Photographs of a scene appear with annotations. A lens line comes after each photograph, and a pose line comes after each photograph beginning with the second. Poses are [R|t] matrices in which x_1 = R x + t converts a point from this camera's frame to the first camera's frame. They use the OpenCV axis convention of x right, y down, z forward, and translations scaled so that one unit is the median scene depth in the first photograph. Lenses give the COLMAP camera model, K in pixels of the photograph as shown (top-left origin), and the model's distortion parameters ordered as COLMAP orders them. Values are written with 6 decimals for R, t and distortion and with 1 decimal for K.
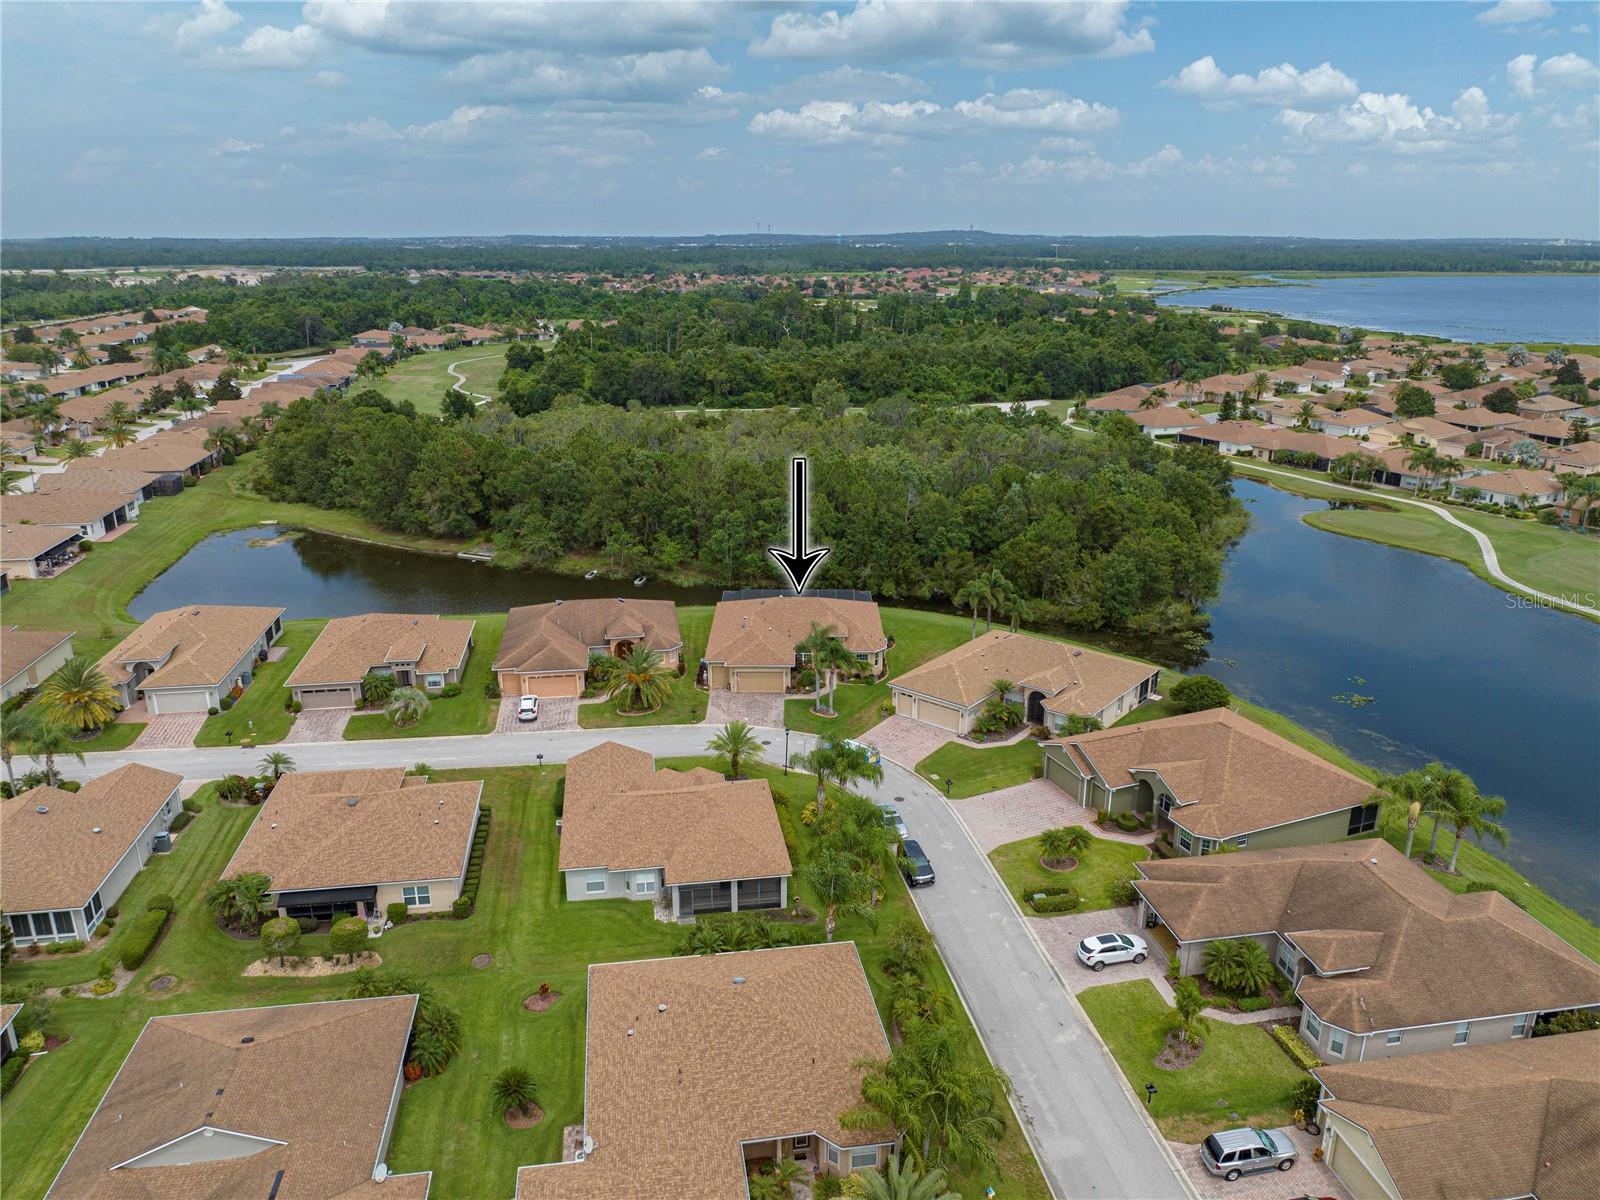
lens RADIAL K [[1138.3, 0, 798.6], [0, 1138.3, 610.3], [0, 0, 1]] dist [-0.023509, 0.010949]
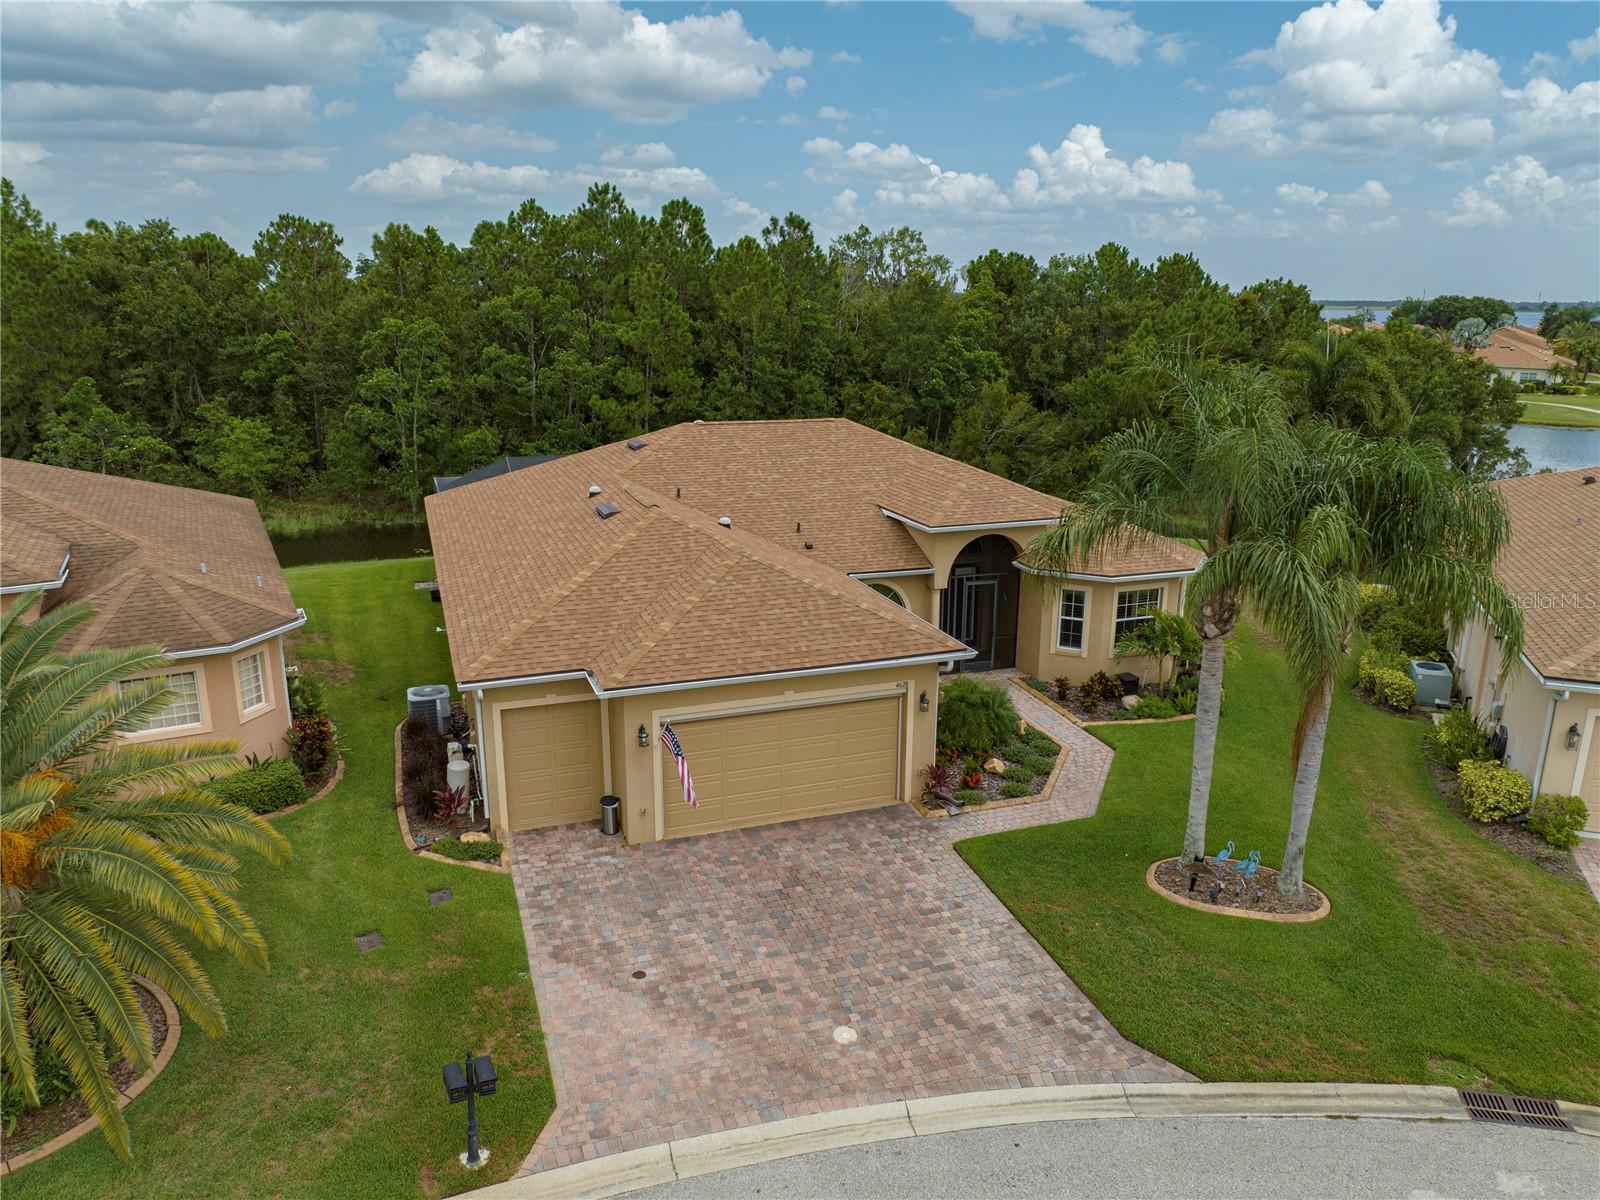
lens RADIAL K [[1138.3, 0, 805.5], [0, 1138.3, 597.2], [0, 0, 1]] dist [-0.023509, 0.010949]
pose [[0.942432, -0.082204, 0.324136, -0.050116], [0.102416, 0.993688, -0.045767, 0.025569], [-0.318328, 0.076329, 0.944903, 0.472134]]
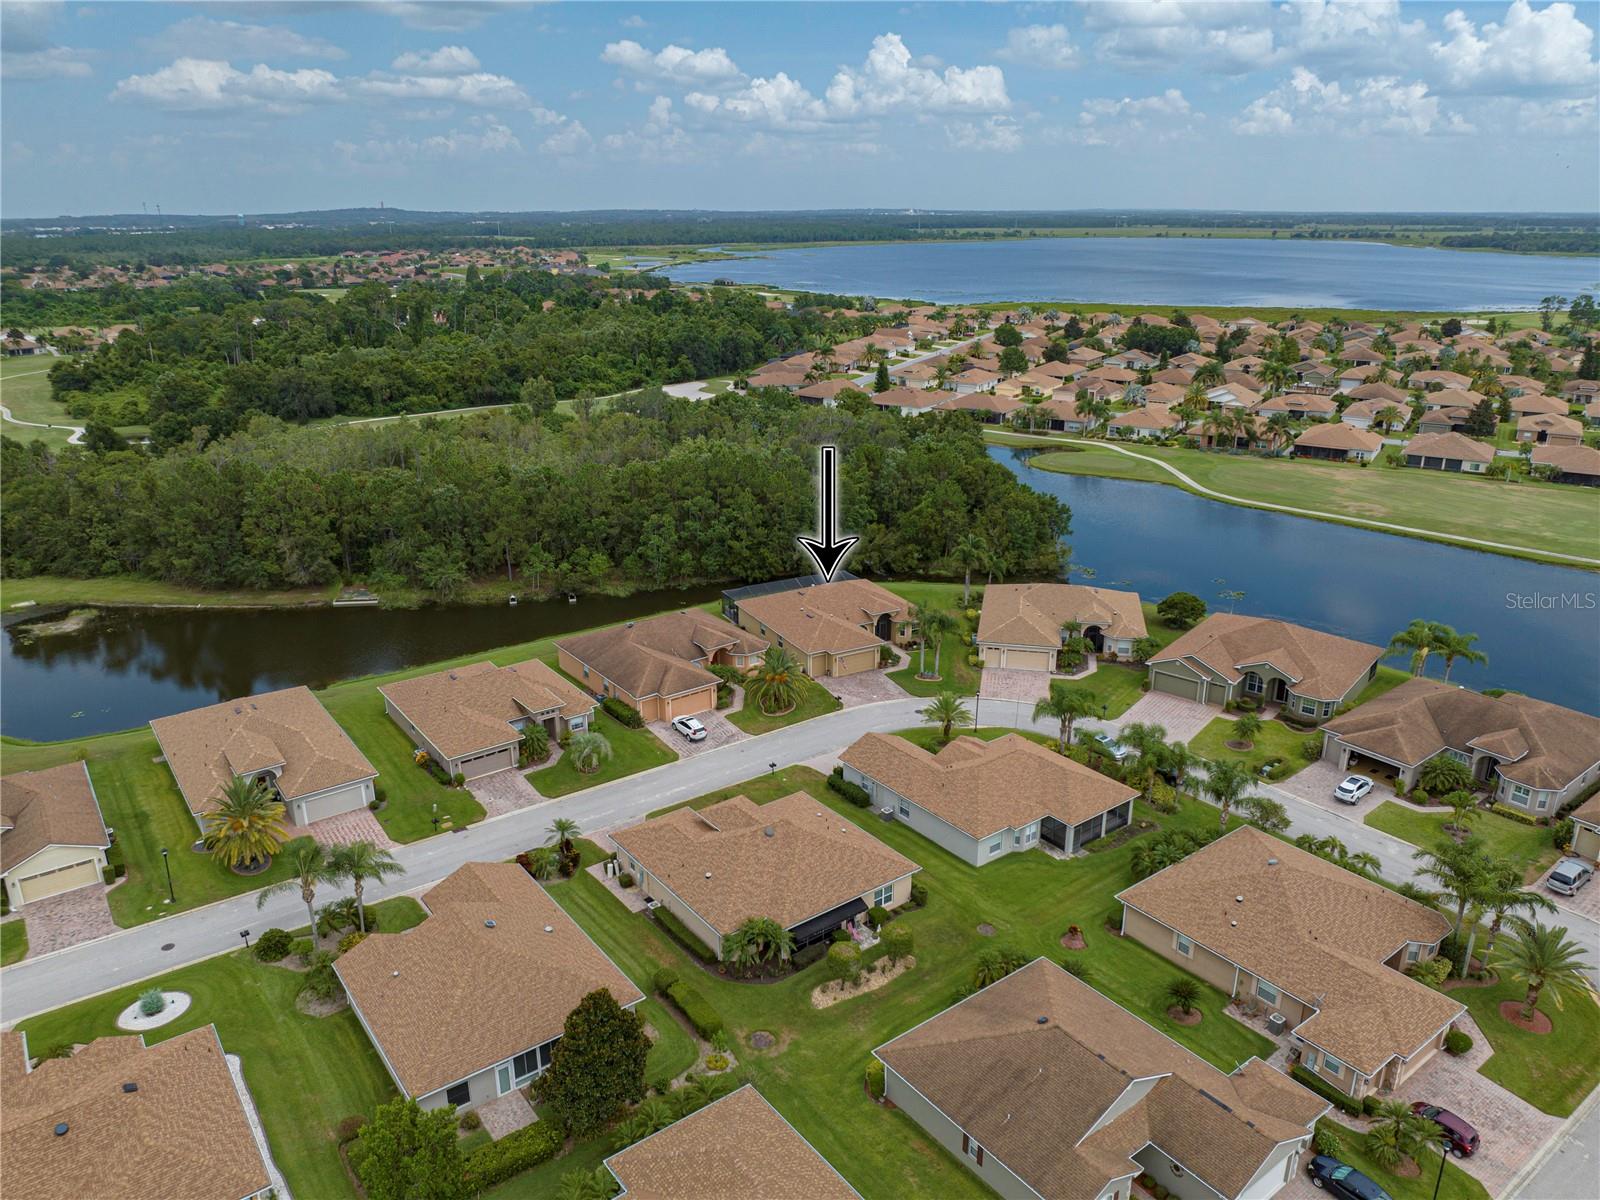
lens RADIAL K [[1138.3, 0, 799.2], [0, 1138.3, 596.8], [0, 0, 1]] dist [-0.023509, 0.010949]
pose [[0.883279, -0.157346, 0.441656, -0.316220], [0.153242, 0.987154, 0.045214, -0.032755], [-0.443097, 0.027744, 0.896044, 0.027221]]
